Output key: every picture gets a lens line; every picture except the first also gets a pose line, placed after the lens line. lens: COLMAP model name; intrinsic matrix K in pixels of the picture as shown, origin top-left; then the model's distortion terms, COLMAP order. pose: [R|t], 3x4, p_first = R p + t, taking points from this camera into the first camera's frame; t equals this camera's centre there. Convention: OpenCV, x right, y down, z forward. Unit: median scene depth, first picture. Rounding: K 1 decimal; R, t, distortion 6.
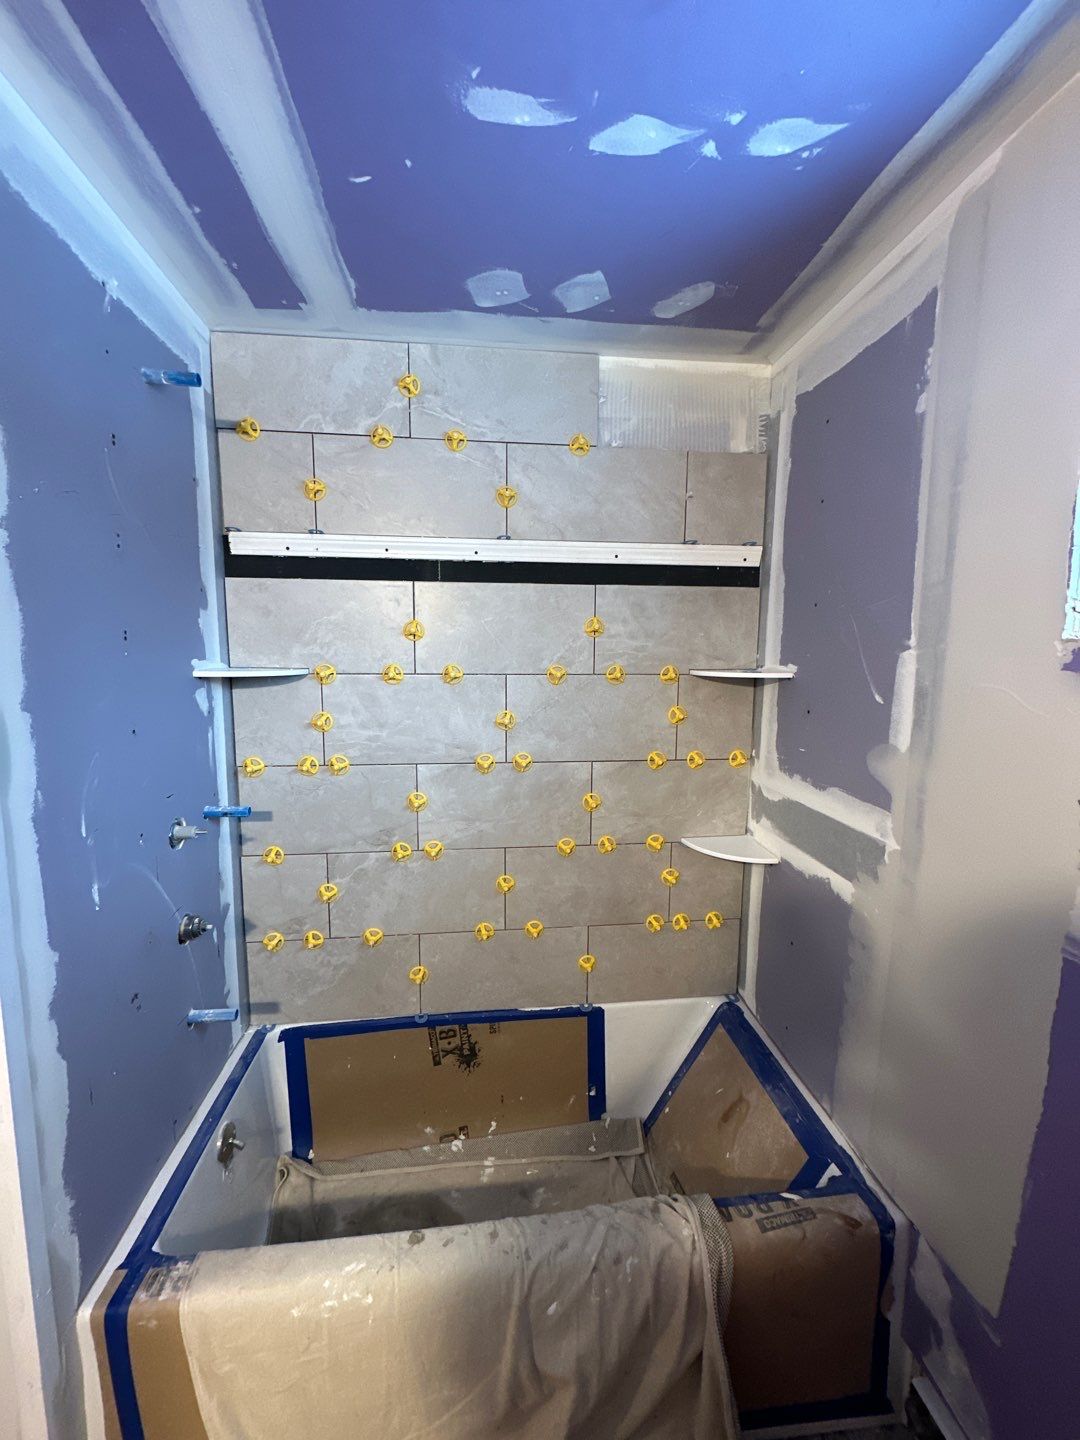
lens RADIAL K [[570.3, 0, 540.0], [0, 570.3, 720.0], [0, 0, 1]] dist [-0.001012, -0.000390]
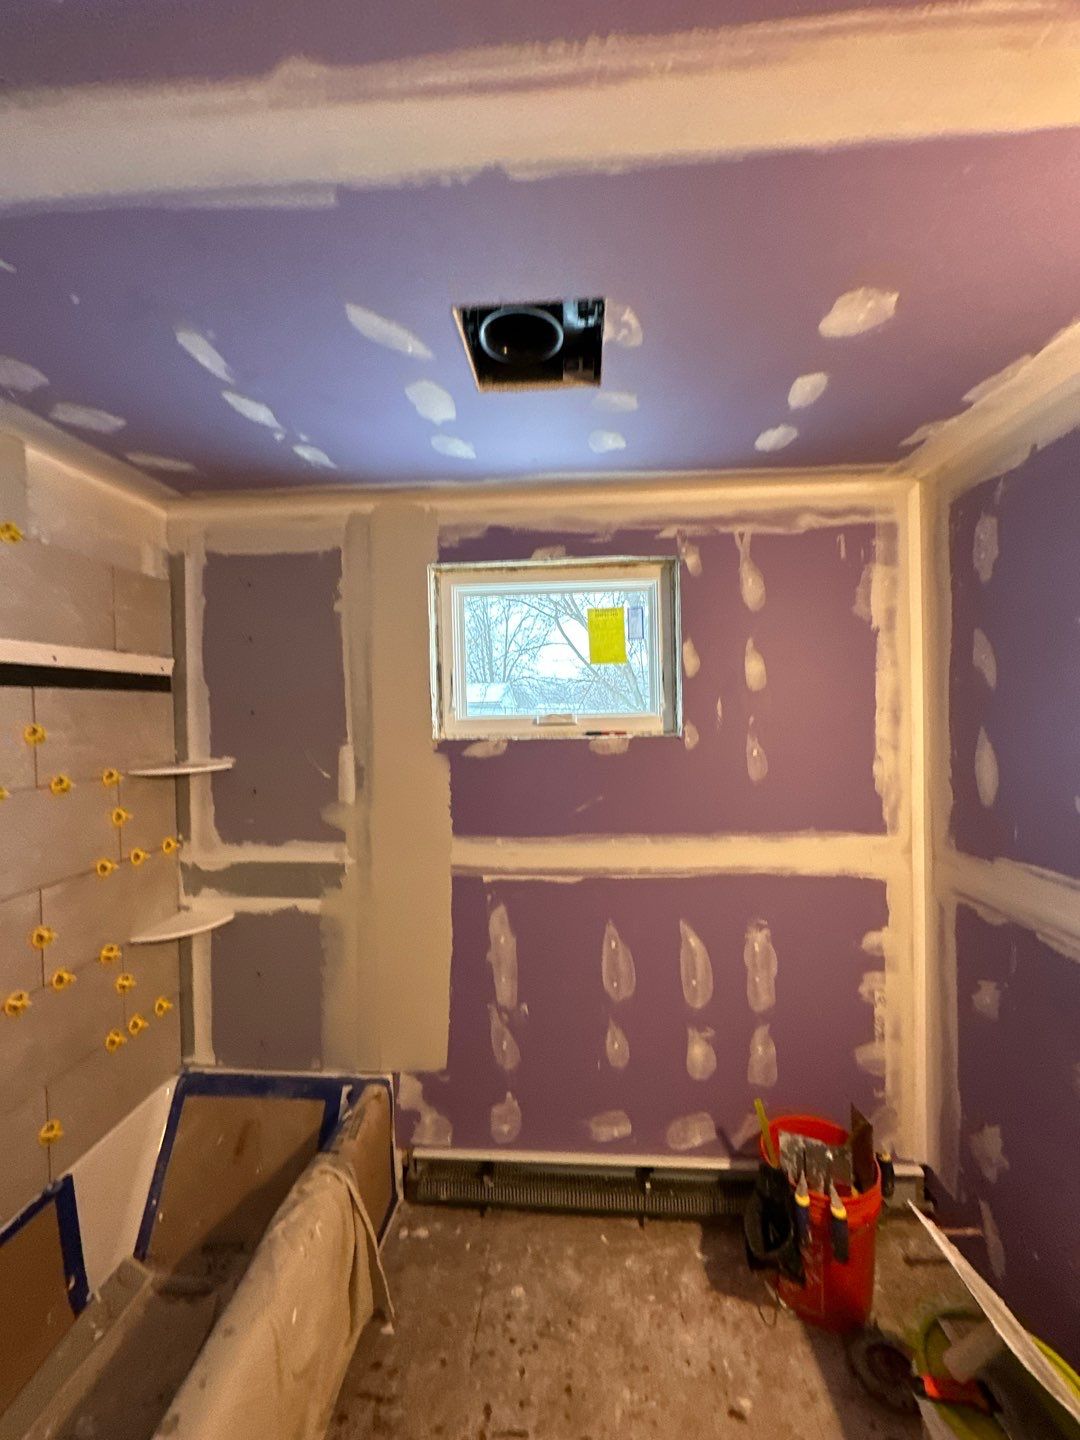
lens RADIAL K [[571.5, 0, 540.0], [0, 571.5, 720.0], [0, 0, 1]] dist [-0.001793, -0.000031]
pose [[0.184952, -0.025290, 0.982422, -0.642233], [0.136675, 0.990616, -0.000229, -0.079789], [-0.973197, 0.134315, 0.186673, 0.069693]]
